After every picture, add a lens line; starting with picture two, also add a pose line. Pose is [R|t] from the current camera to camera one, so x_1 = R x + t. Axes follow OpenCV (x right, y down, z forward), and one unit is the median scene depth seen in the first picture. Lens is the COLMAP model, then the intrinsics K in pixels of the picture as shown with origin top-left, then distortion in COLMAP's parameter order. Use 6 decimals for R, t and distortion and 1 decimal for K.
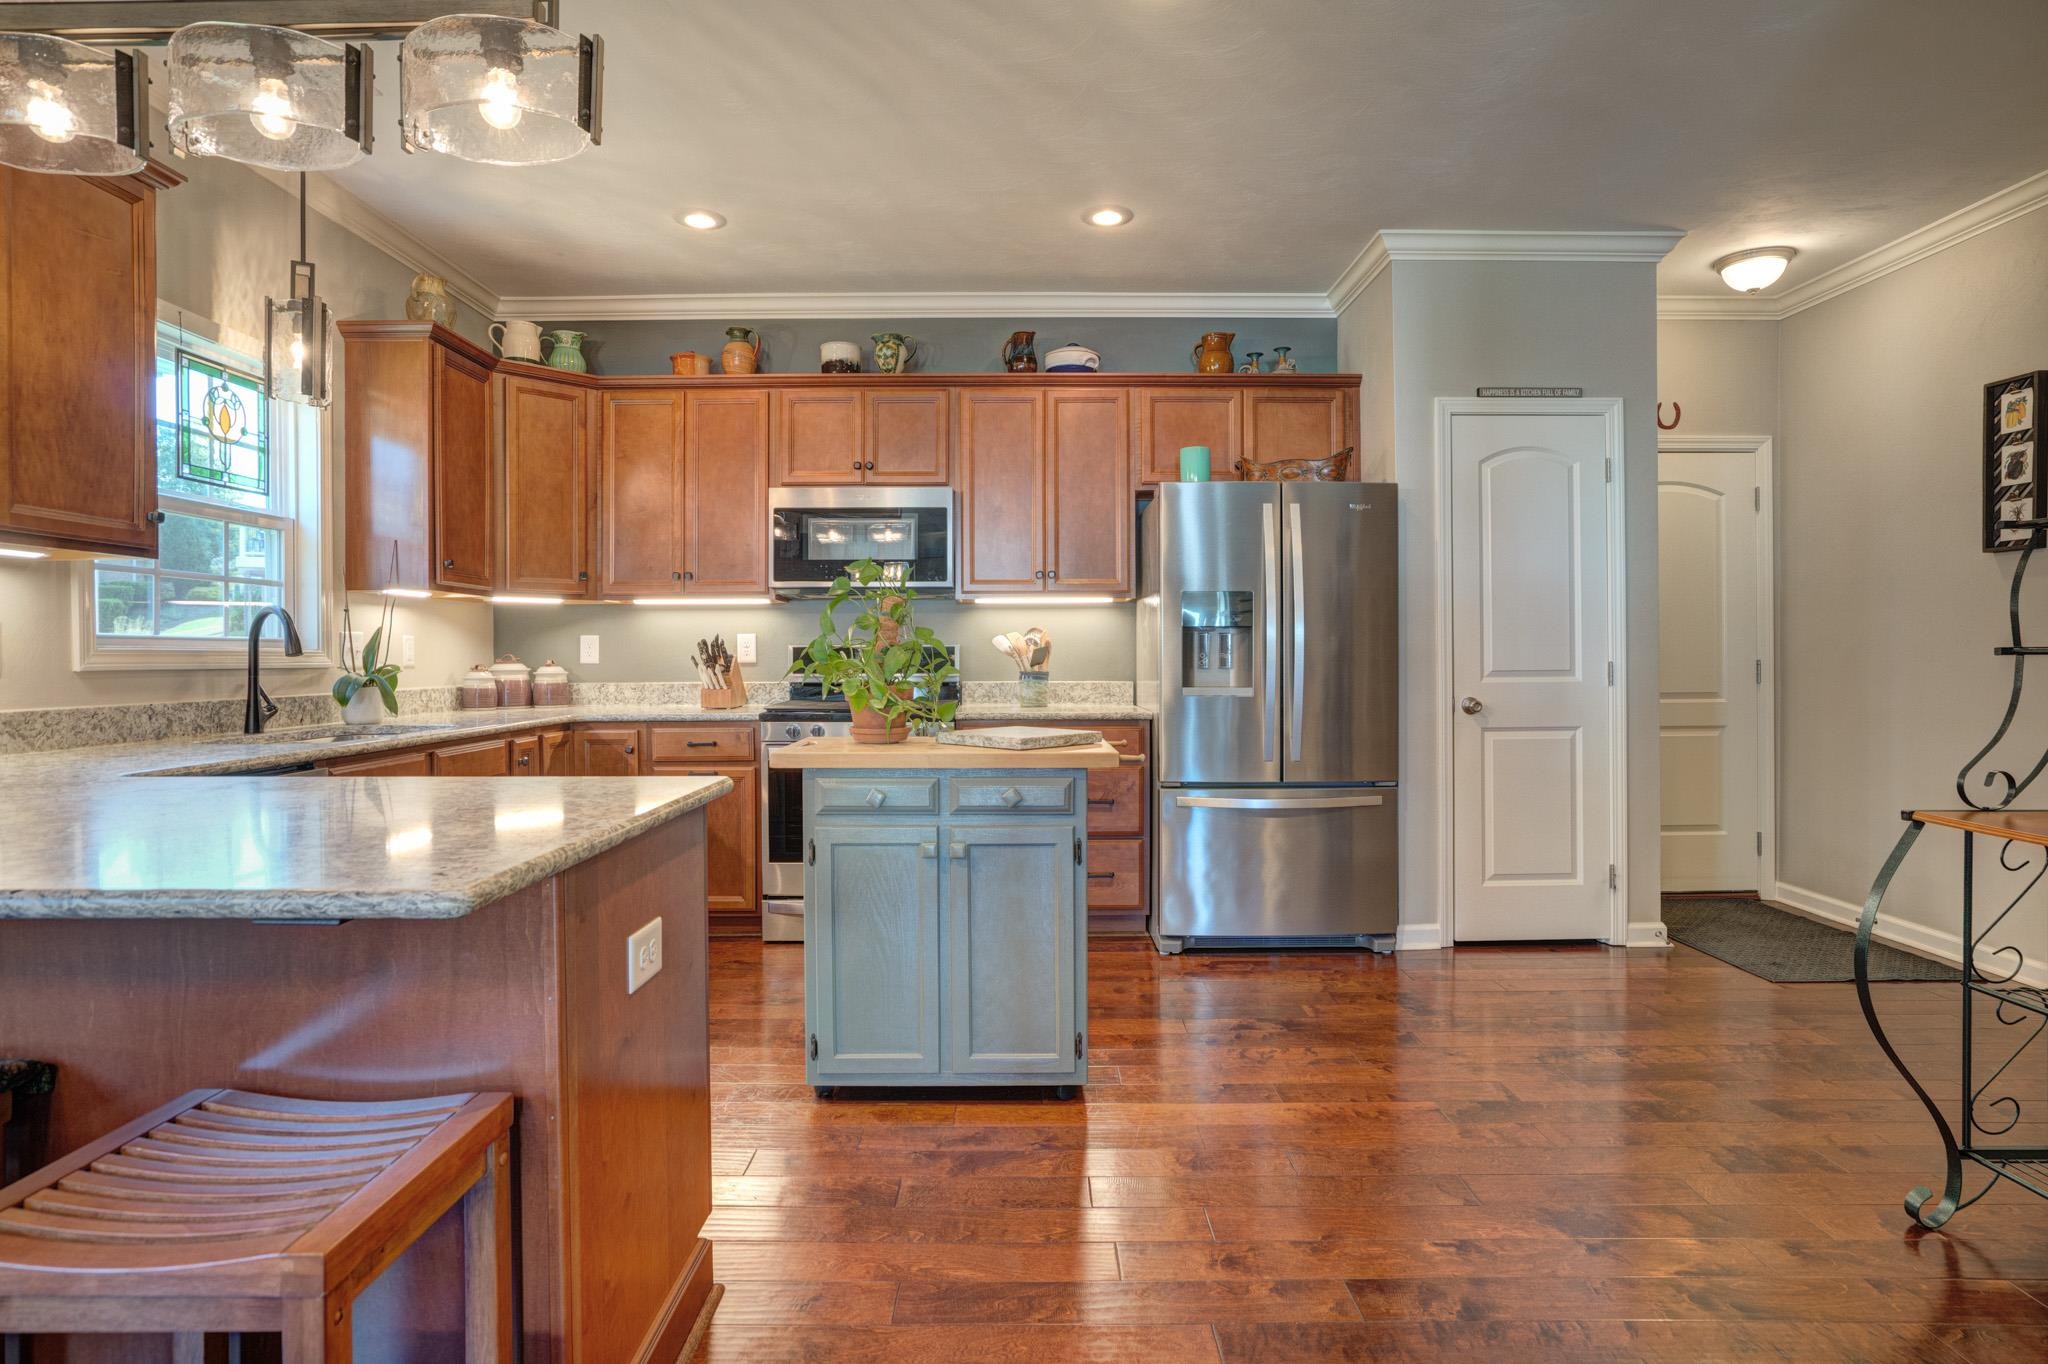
lens RADIAL K [[1054.3, 0, 1016.7], [0, 1054.3, 665.3], [0, 0, 1]] dist [-0.050484, 0.027002]
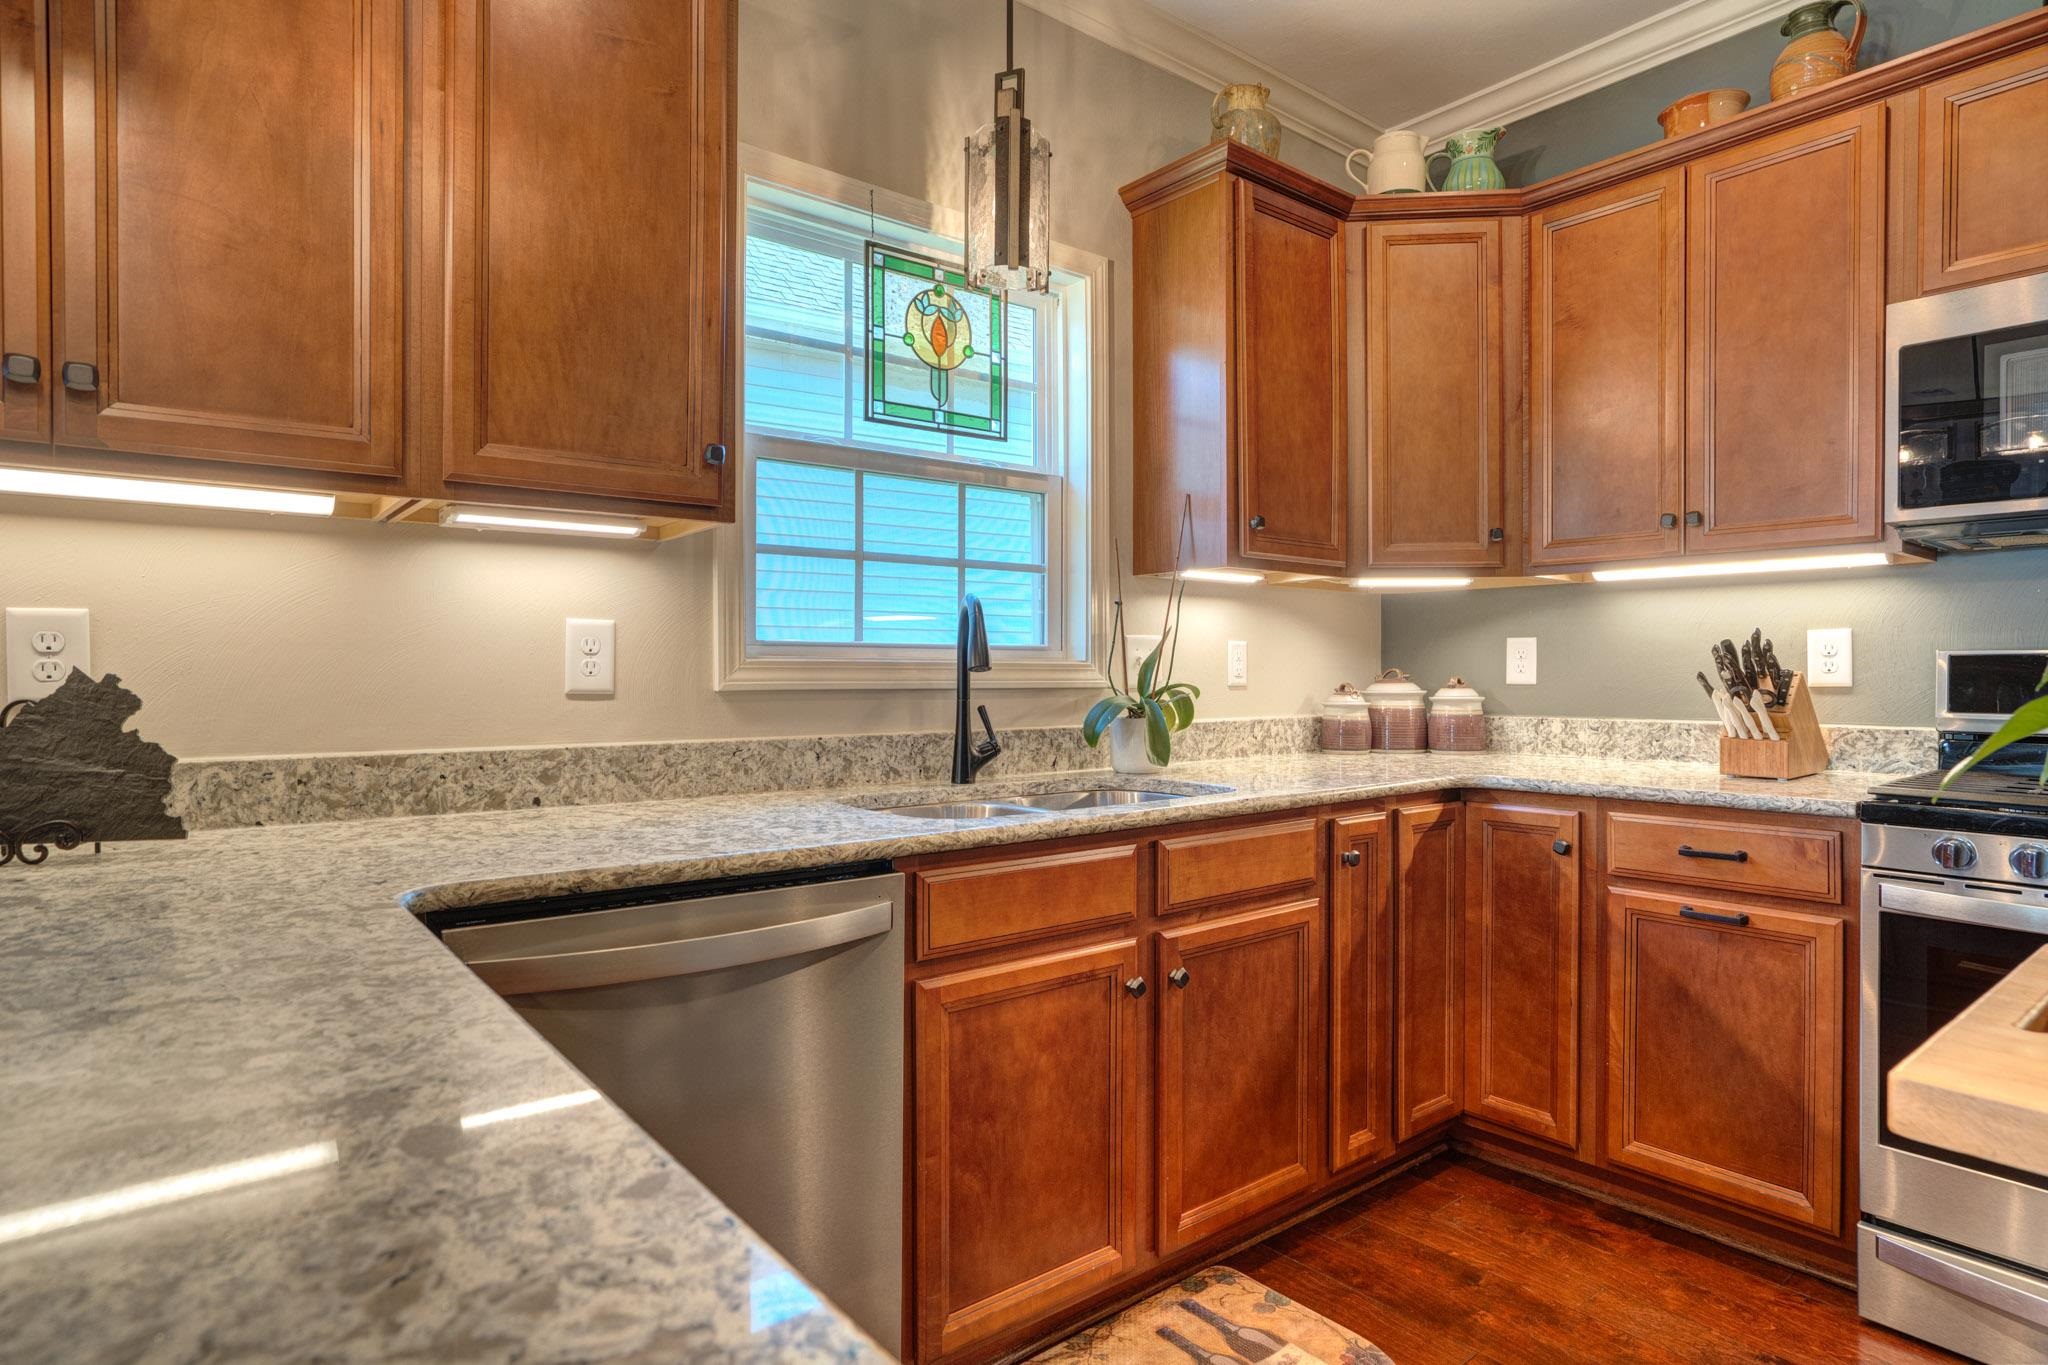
lens RADIAL K [[1120.5, 0, 1016.2], [0, 1120.5, 676.0], [0, 0, 1]] dist [-0.037324, 0.024390]
pose [[0.626351, 0.006439, -0.779514, -0.097894], [-0.009330, 0.999956, 0.000763, -0.004589], [0.779485, 0.006795, 0.626384, 0.406952]]
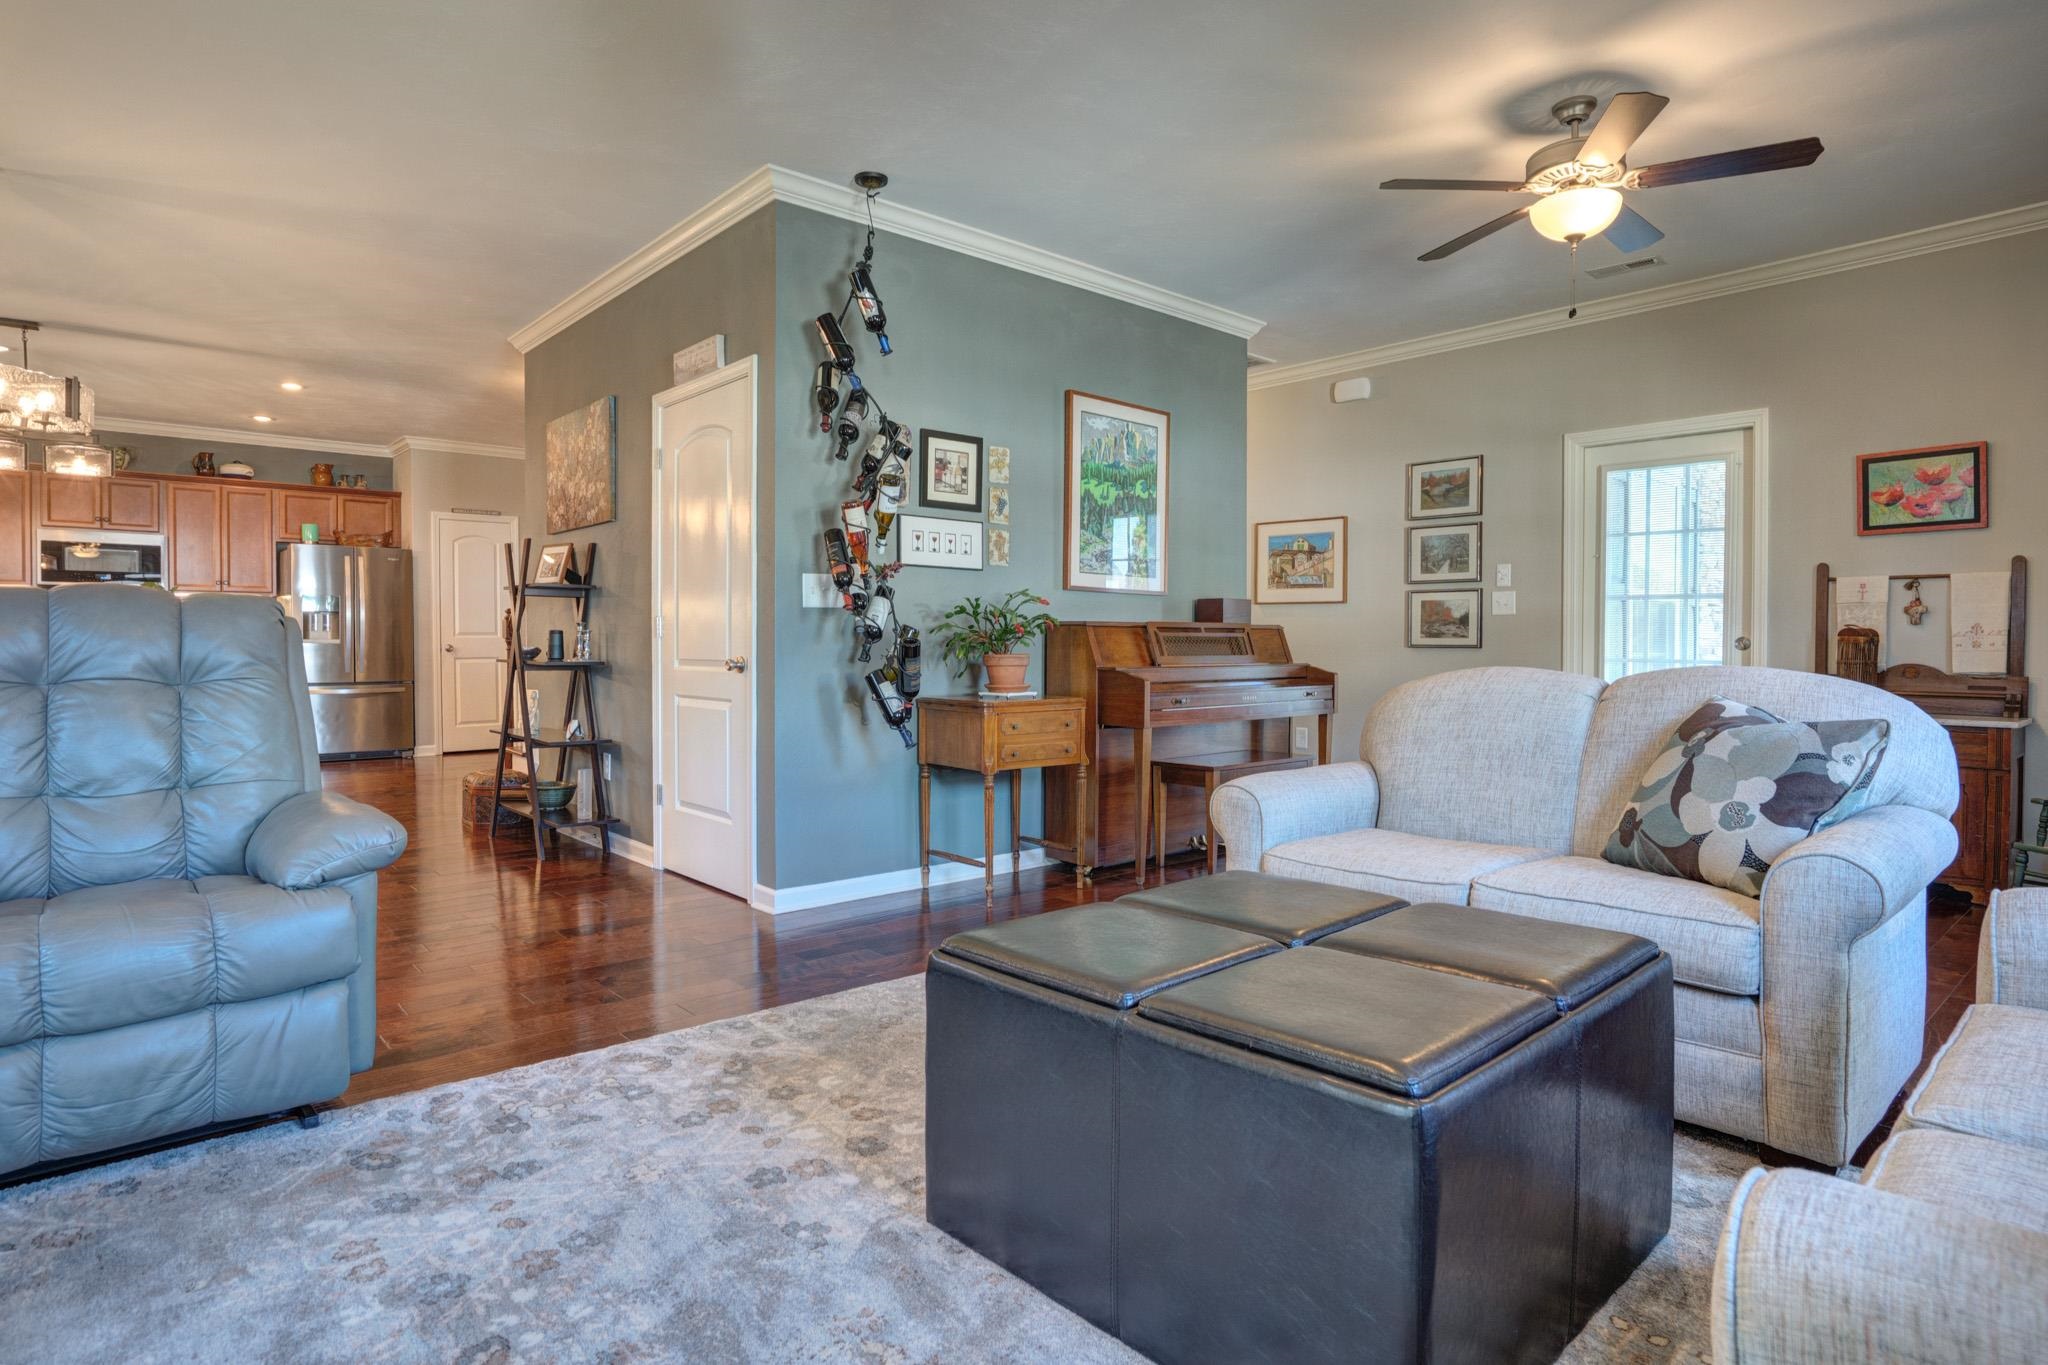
lens RADIAL K [[1106.0, 0, 1000.1], [0, 1106.0, 661.5], [0, 0, 1]] dist [-0.054454, 0.028656]
pose [[0.754253, -0.009918, 0.656509, -0.206403], [0.003458, 0.999932, 0.011133, 0.041674], [-0.656575, -0.006127, 0.754236, -1.461142]]
